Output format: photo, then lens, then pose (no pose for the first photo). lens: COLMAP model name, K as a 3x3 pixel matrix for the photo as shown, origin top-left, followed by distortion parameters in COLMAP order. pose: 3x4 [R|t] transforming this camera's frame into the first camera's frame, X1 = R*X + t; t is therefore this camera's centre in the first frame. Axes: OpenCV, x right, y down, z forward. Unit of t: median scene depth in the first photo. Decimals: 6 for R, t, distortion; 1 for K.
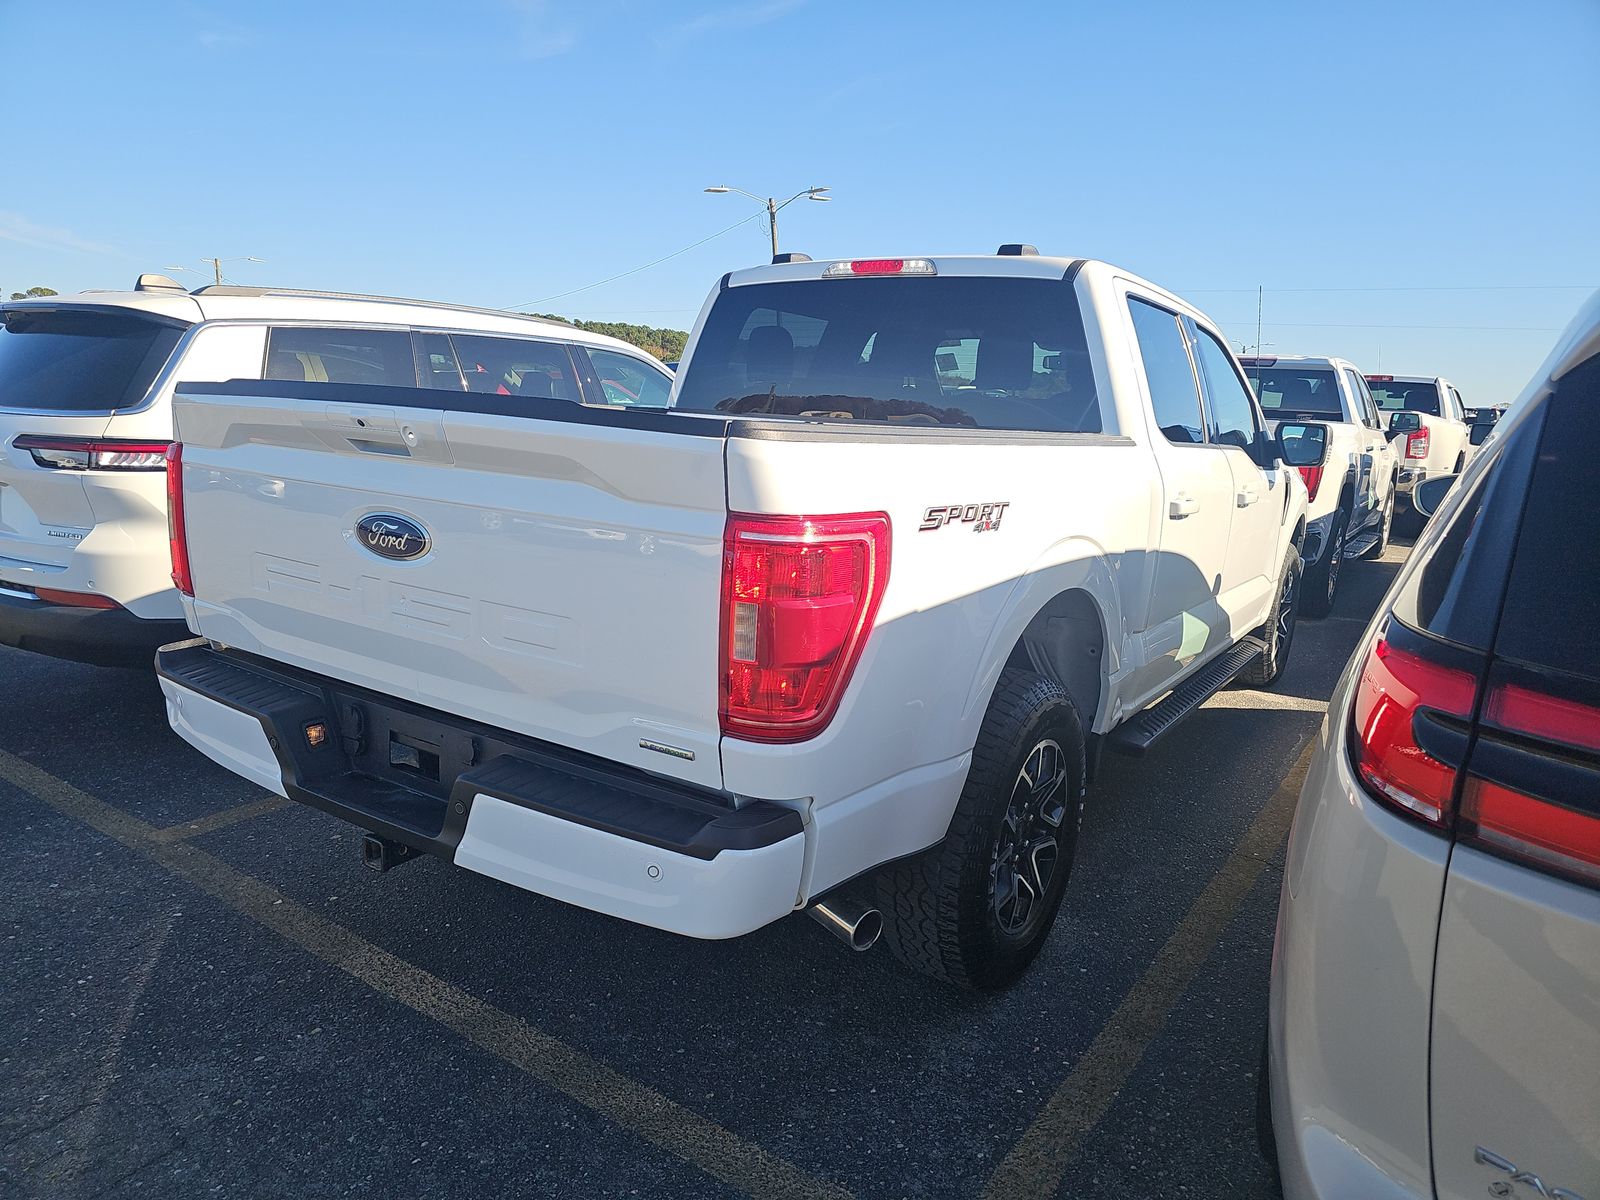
lens RADIAL K [[1047.0, 0, 801.7], [0, 1047.0, 614.8], [0, 0, 1]] dist [0.053572, -0.068357]
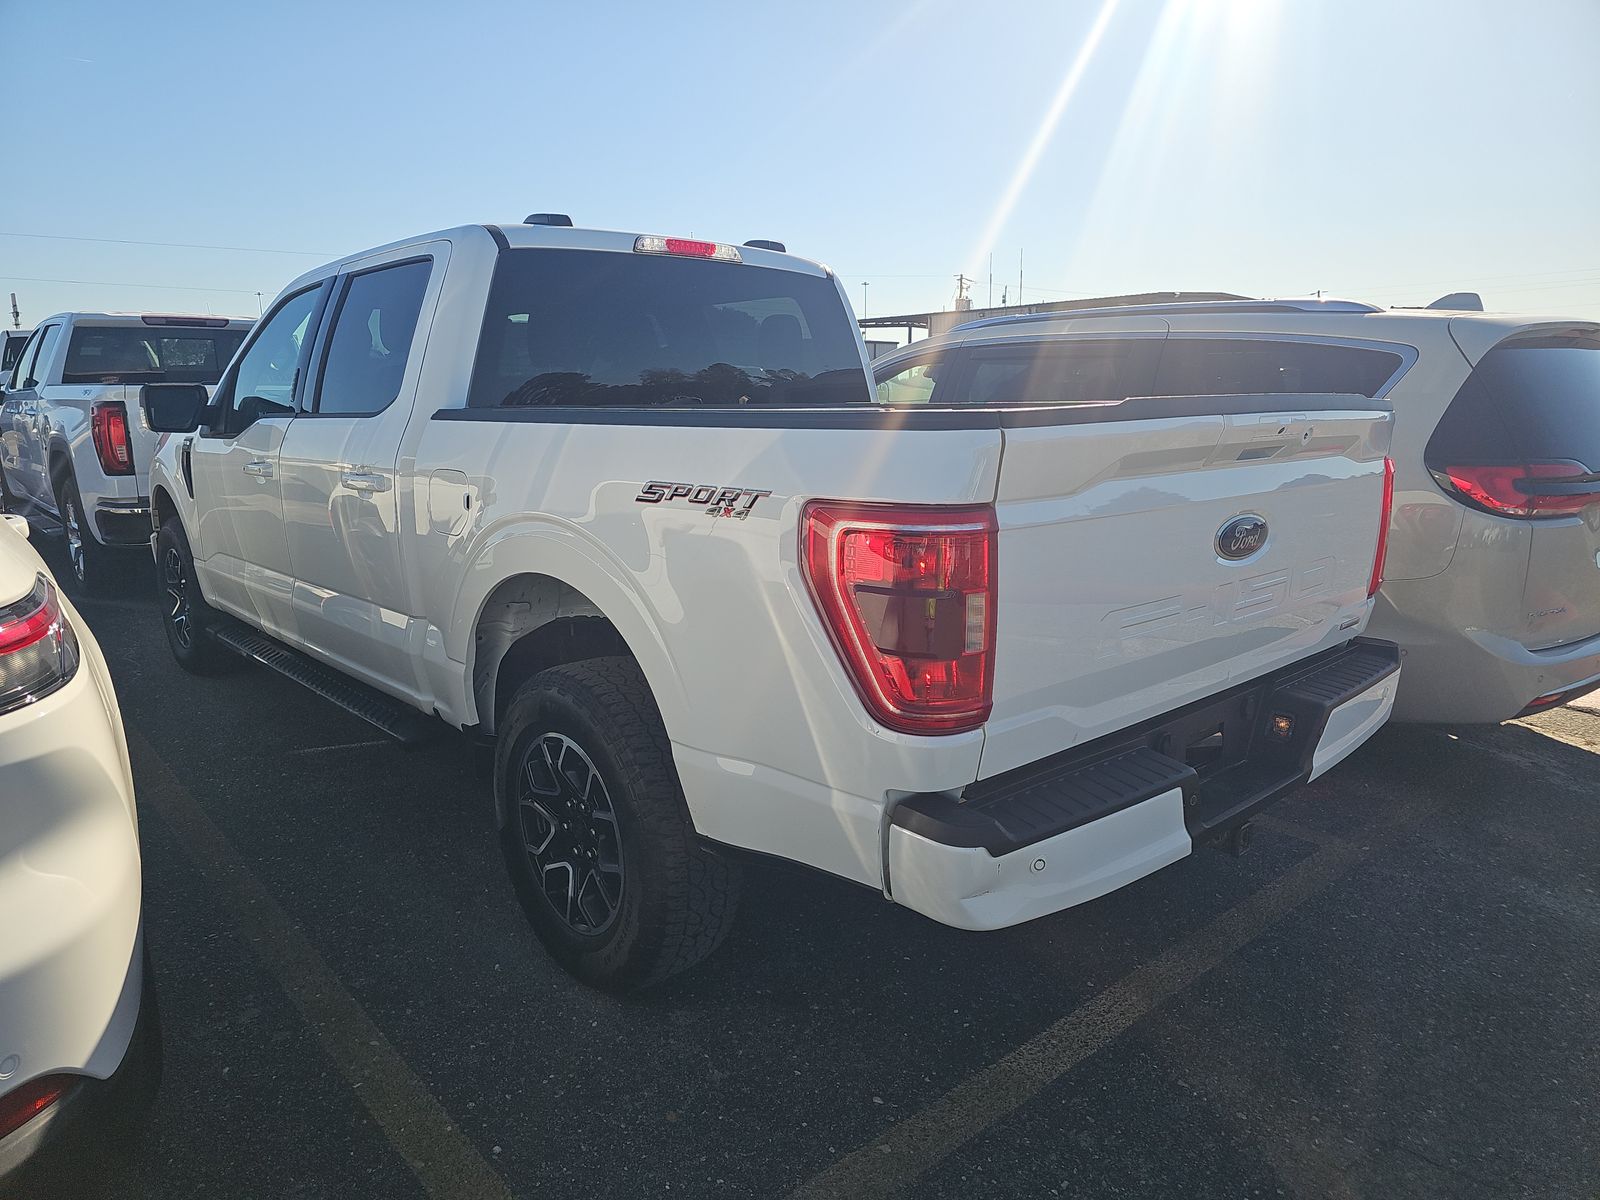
lens RADIAL K [[1044.0, 0, 791.6], [0, 1044.0, 600.6], [0, 0, 1]] dist [0.053614, -0.065143]
pose [[0.255312, -0.240195, 0.936548, -1.121842], [0.205762, 0.959959, 0.190106, -0.227750], [-0.944710, 0.144170, 0.294512, 0.839765]]
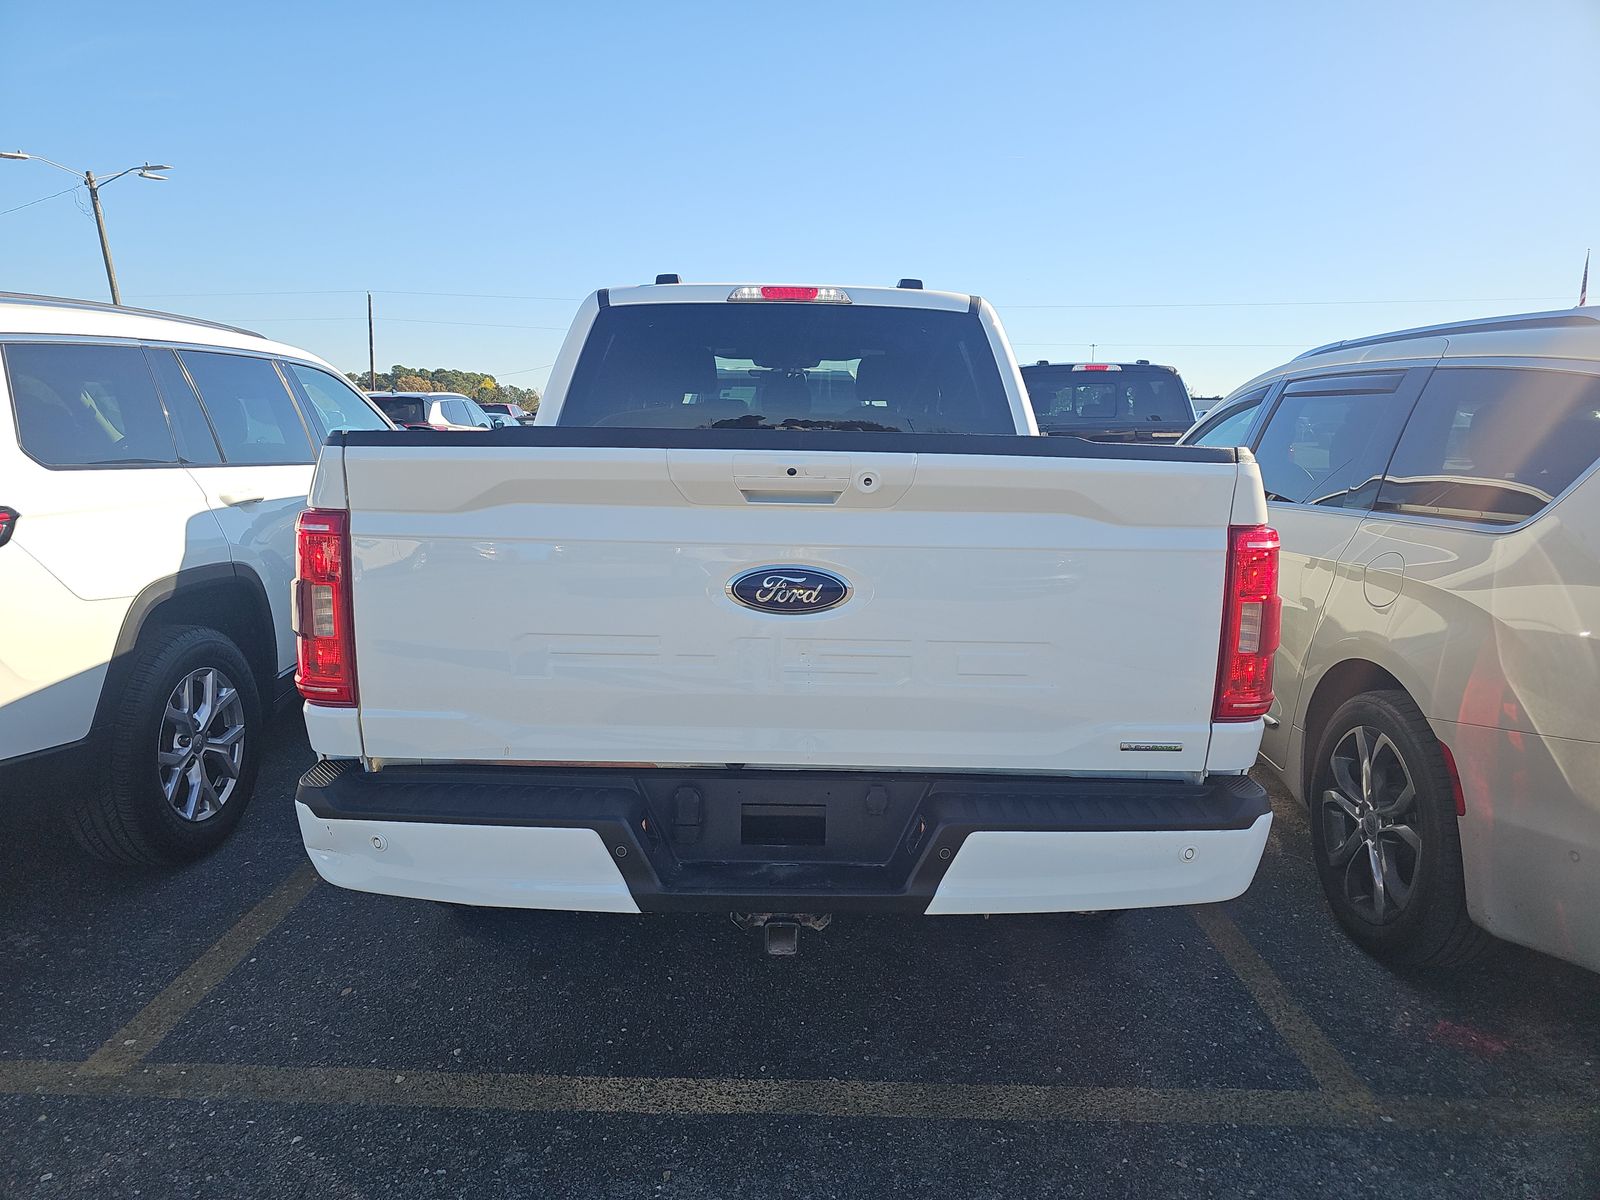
lens RADIAL K [[1044.0, 0, 791.6], [0, 1044.0, 600.6], [0, 0, 1]] dist [0.053614, -0.065143]
pose [[0.831202, -0.123762, 0.542020, -0.663257], [0.131305, 0.991029, 0.024927, -0.065962], [-0.540243, 0.050450, 0.839996, 0.171010]]
